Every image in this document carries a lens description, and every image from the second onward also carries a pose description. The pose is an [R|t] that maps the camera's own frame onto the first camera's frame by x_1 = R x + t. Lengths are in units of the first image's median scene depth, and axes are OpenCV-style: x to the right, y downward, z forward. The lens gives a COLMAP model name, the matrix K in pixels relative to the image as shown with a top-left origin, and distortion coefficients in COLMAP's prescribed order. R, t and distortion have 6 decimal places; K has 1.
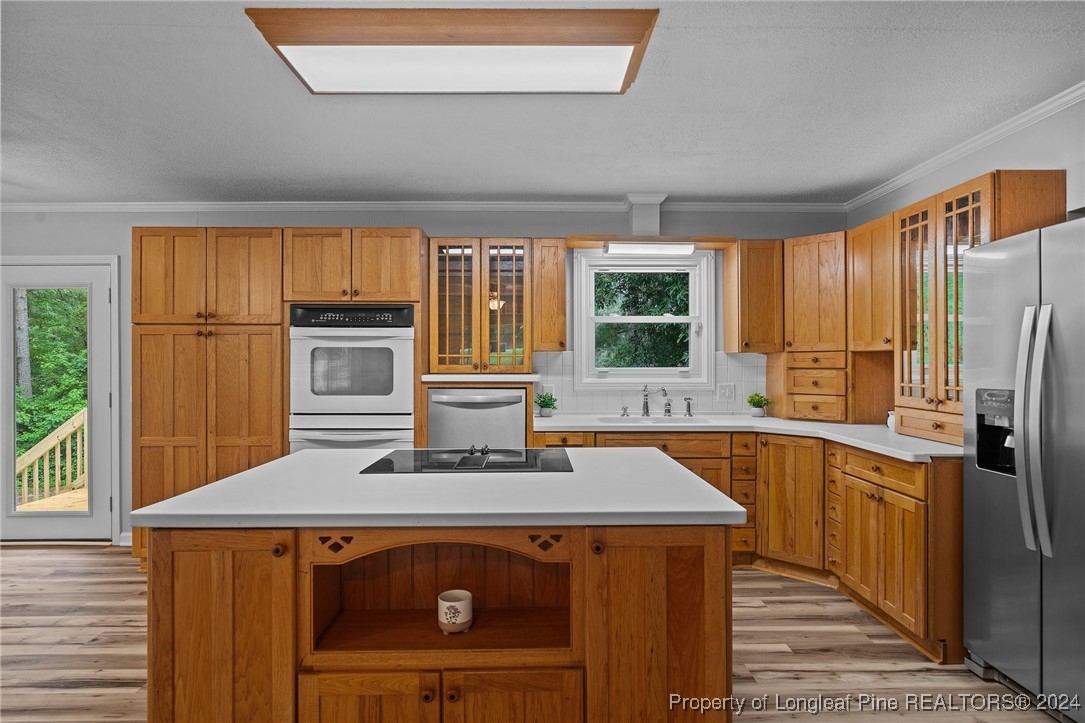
lens RADIAL K [[588.0, 0, 542.5], [0, 588.0, 361.5], [0, 0, 1]] dist [-0.004923, 0.000300]
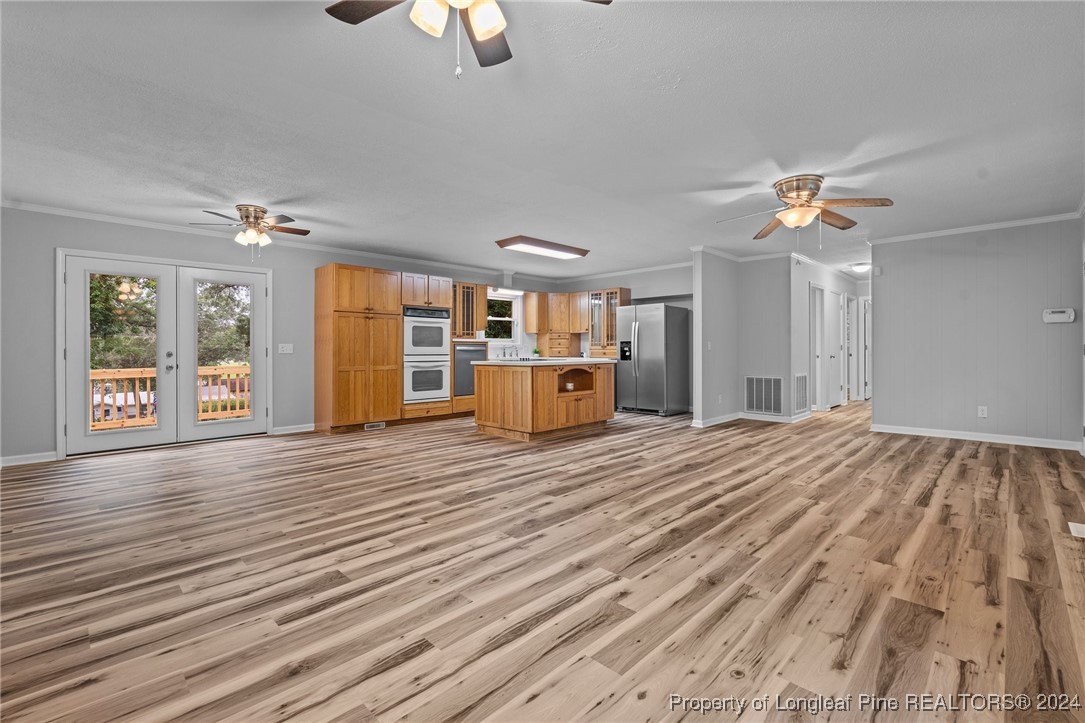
lens RADIAL K [[479.9, 0, 539.1], [0, 479.9, 352.3], [0, 0, 1]] dist [-0.009065, 0.001353]
pose [[0.715873, -0.003483, 0.698222, -1.336531], [0.000674, 0.999991, 0.004297, 0.071455], [-0.698231, -0.002606, 0.715868, -0.668291]]
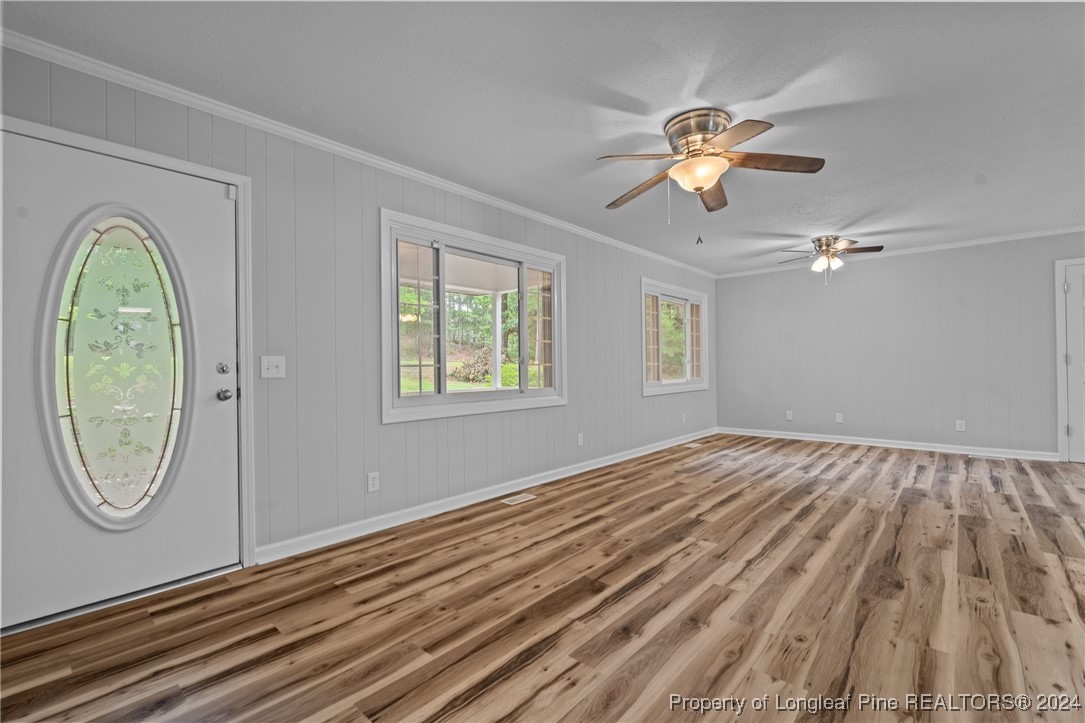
lens RADIAL K [[473.5, 0, 545.2], [0, 473.5, 360.6], [0, 0, 1]] dist [-0.002453, -0.000019]
pose [[-0.673181, 0.003366, -0.739470, 0.565322], [0.013035, 0.999888, -0.007315, 0.063359], [0.739363, -0.014563, -0.673150, 0.020138]]
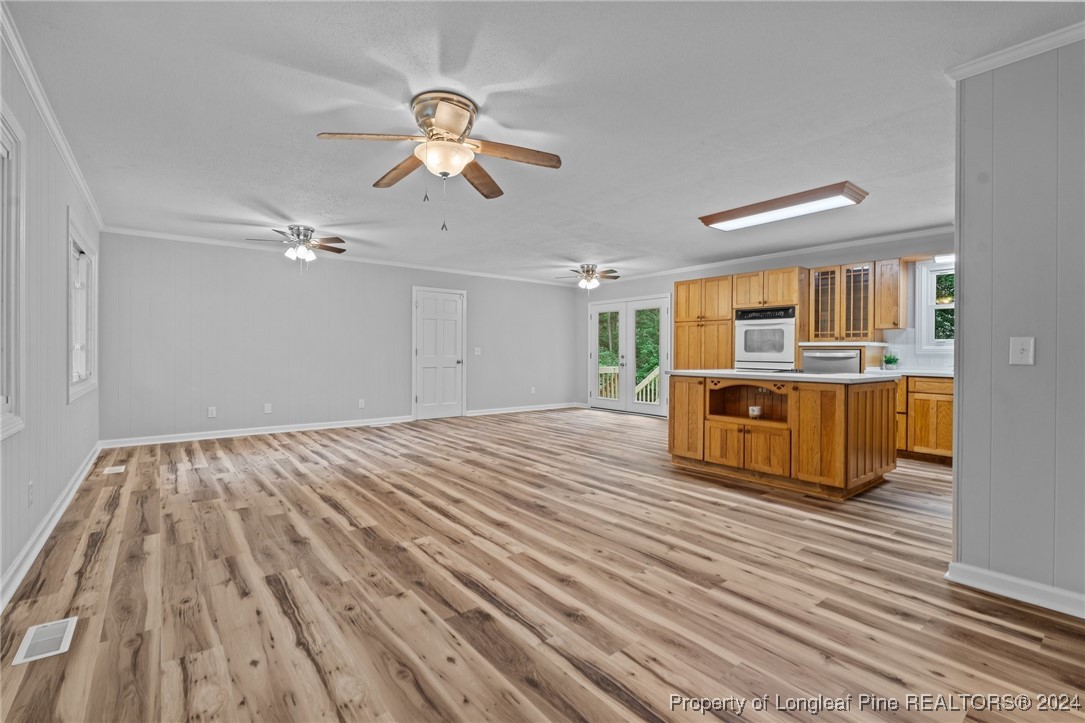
lens RADIAL K [[479.9, 0, 539.1], [0, 479.9, 352.3], [0, 0, 1]] dist [-0.009065, 0.001353]
pose [[0.609730, 0.006384, -0.792584, 0.522513], [-0.009160, 0.999958, 0.001008, 0.062174], [0.792556, 0.006645, 0.609762, -0.637401]]
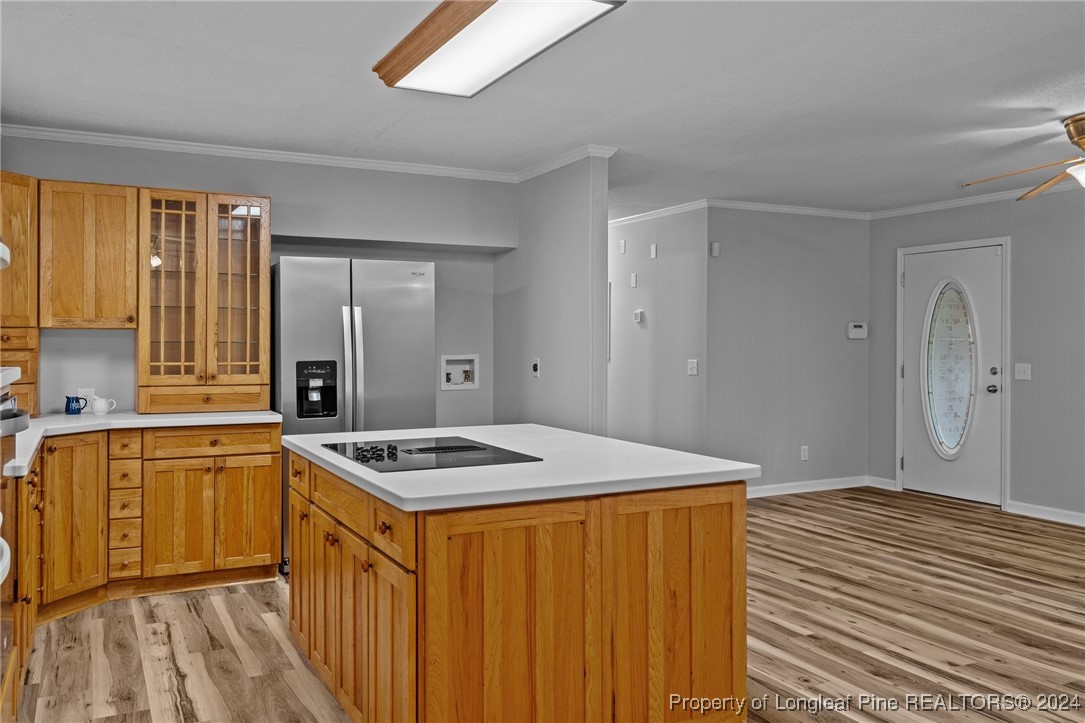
lens RADIAL K [[886.0, 0, 544.2], [0, 886.0, 348.1], [0, 0, 1]] dist [0.004387, 0.000055]
pose [[-0.446996, -0.005761, 0.894517, -0.904757], [-0.000897, 0.999982, 0.005992, 0.002259], [-0.894536, 0.001876, -0.446993, 0.937948]]
